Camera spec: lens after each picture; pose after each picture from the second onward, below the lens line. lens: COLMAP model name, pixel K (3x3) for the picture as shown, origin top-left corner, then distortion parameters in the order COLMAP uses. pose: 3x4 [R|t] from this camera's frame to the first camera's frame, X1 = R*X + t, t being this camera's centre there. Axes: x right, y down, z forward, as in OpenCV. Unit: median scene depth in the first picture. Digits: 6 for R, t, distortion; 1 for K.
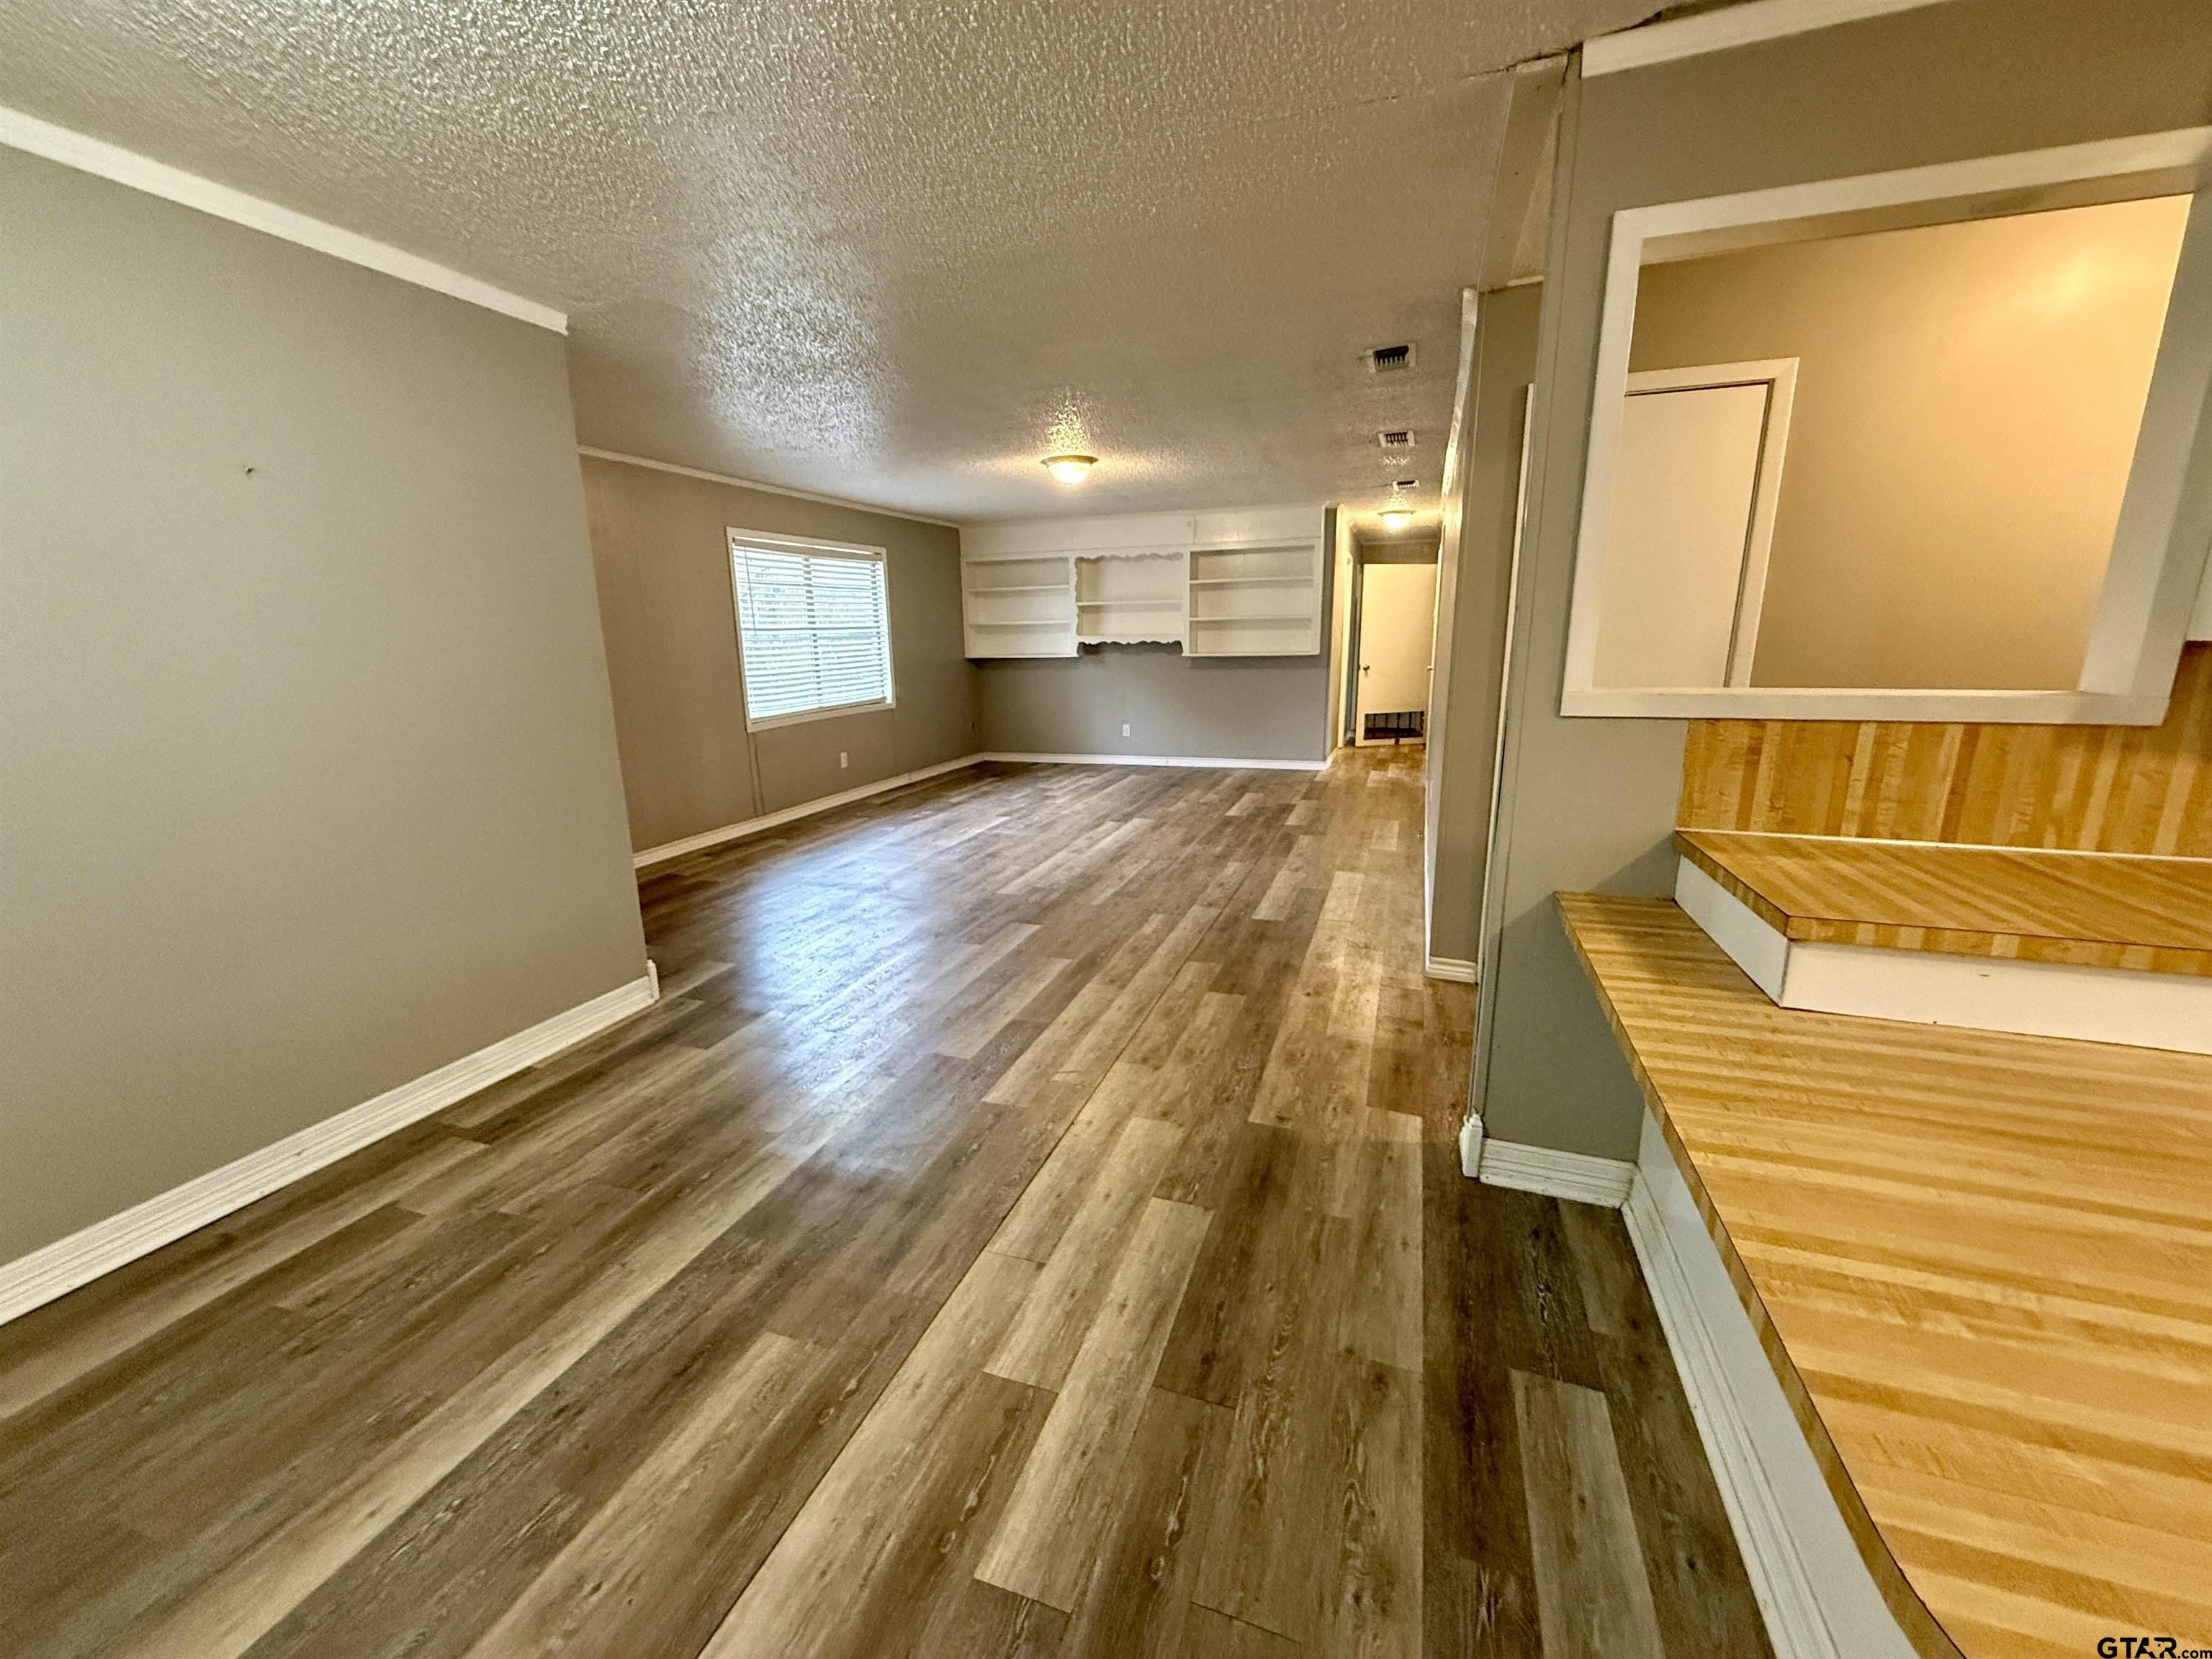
lens RADIAL K [[878.1, 0, 1104.1], [0, 878.1, 831.7], [0, 0, 1]] dist [-0.001253, 0.000121]
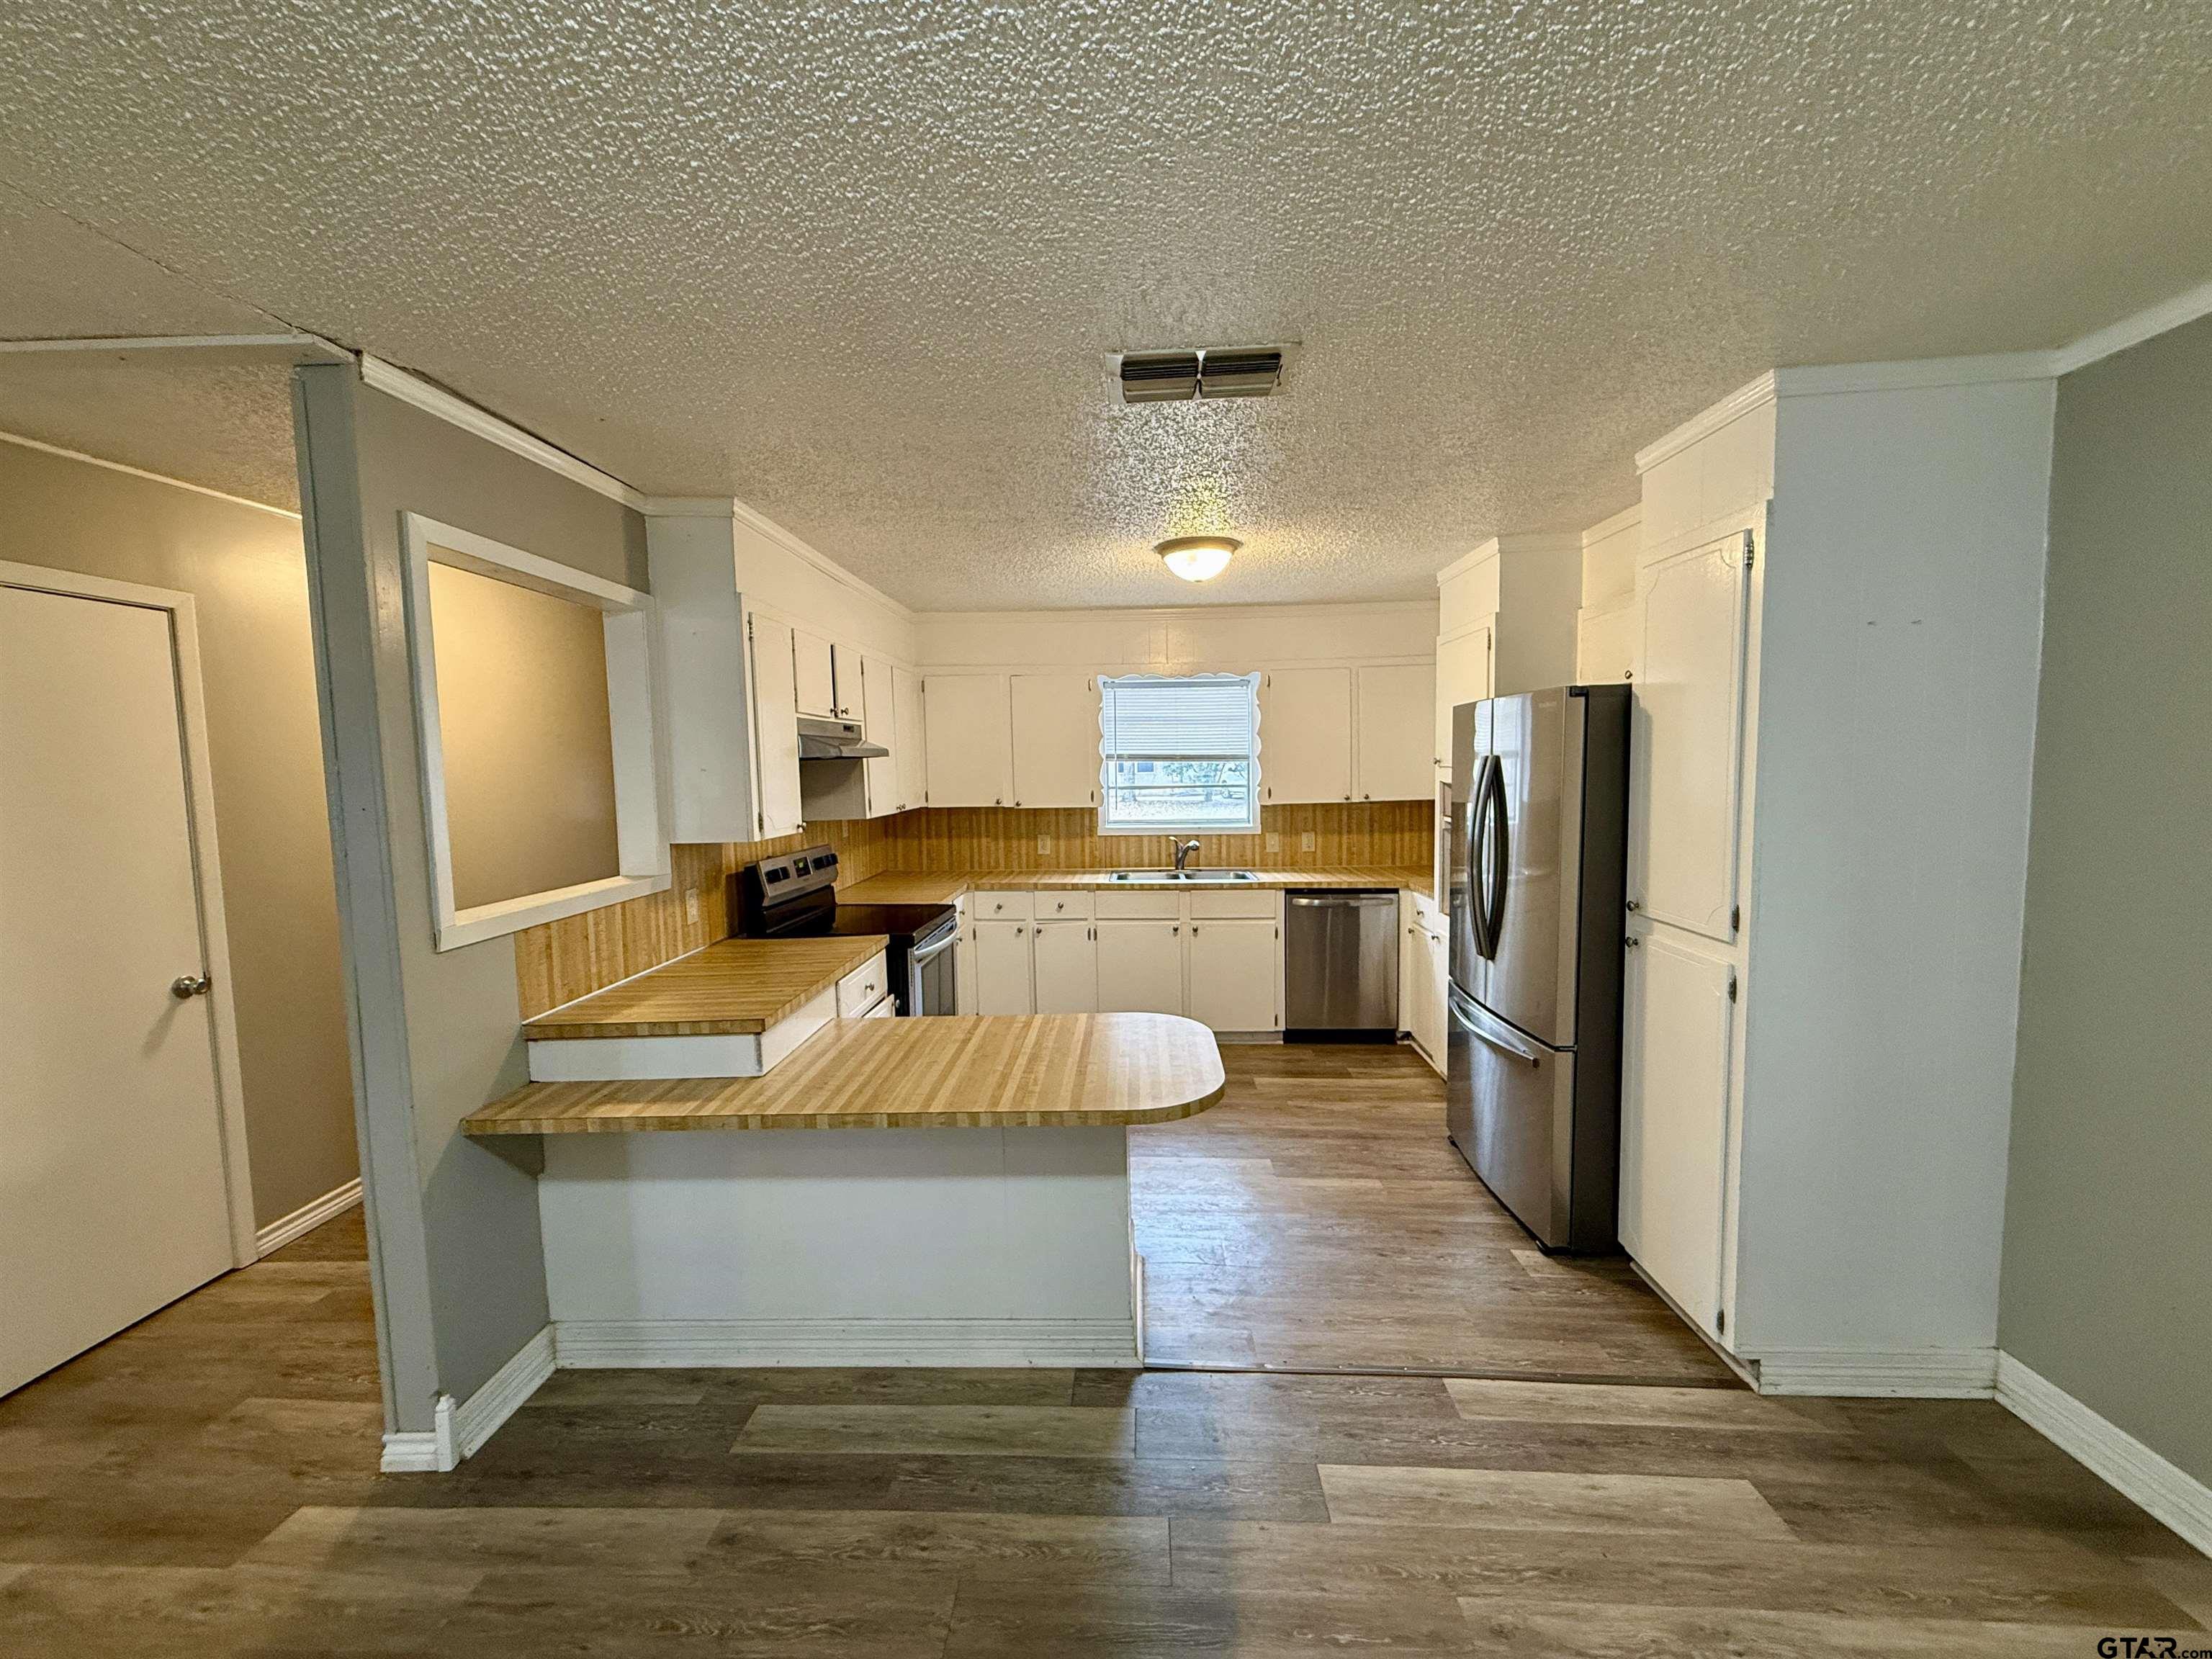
lens RADIAL K [[878.1, 0, 1104.1], [0, 878.1, 831.7], [0, 0, 1]] dist [-0.001253, 0.000121]
pose [[-0.296404, -0.054107, 0.953529, -0.805304], [0.242493, 0.961413, 0.129933, -0.250033], [-0.923765, 0.269737, -0.271846, 0.615390]]
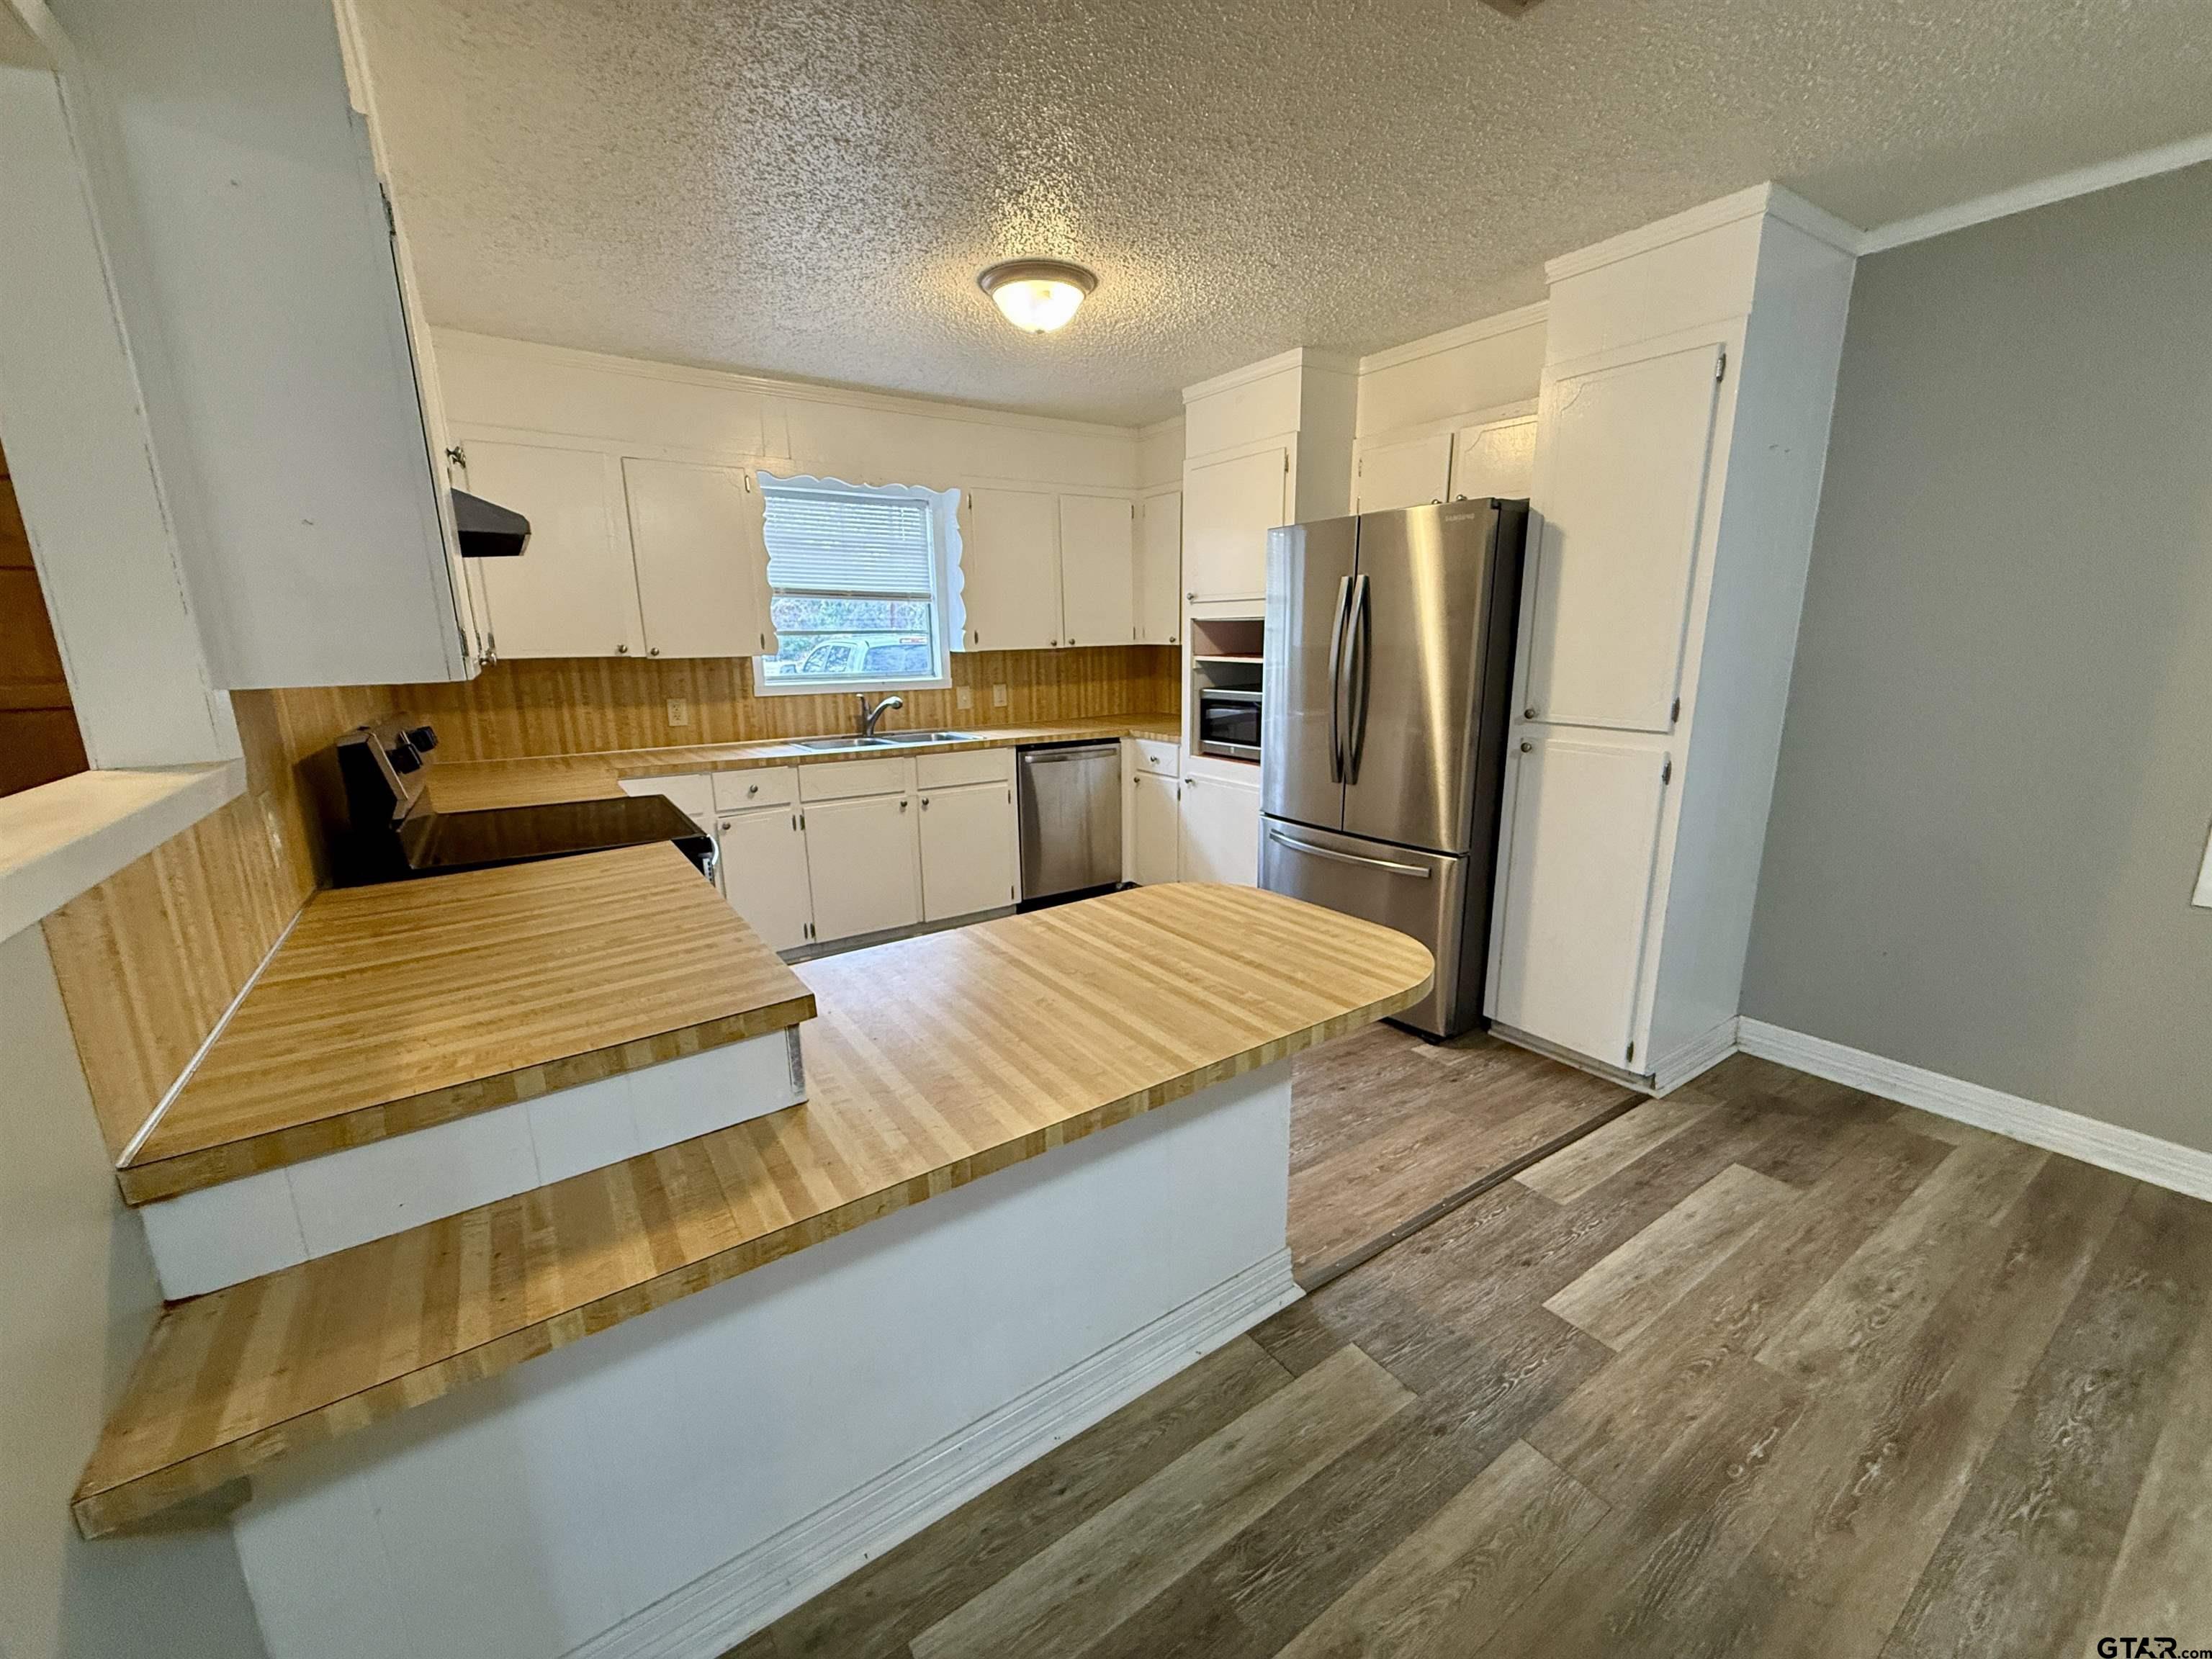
lens RADIAL K [[878.1, 0, 1104.1], [0, 878.1, 831.7], [0, 0, 1]] dist [-0.001253, 0.000121]
pose [[-0.805847, -0.105156, 0.582711, 0.052686], [0.161585, 0.907699, 0.387264, -0.273016], [-0.569649, 0.406233, -0.714475, 1.125699]]
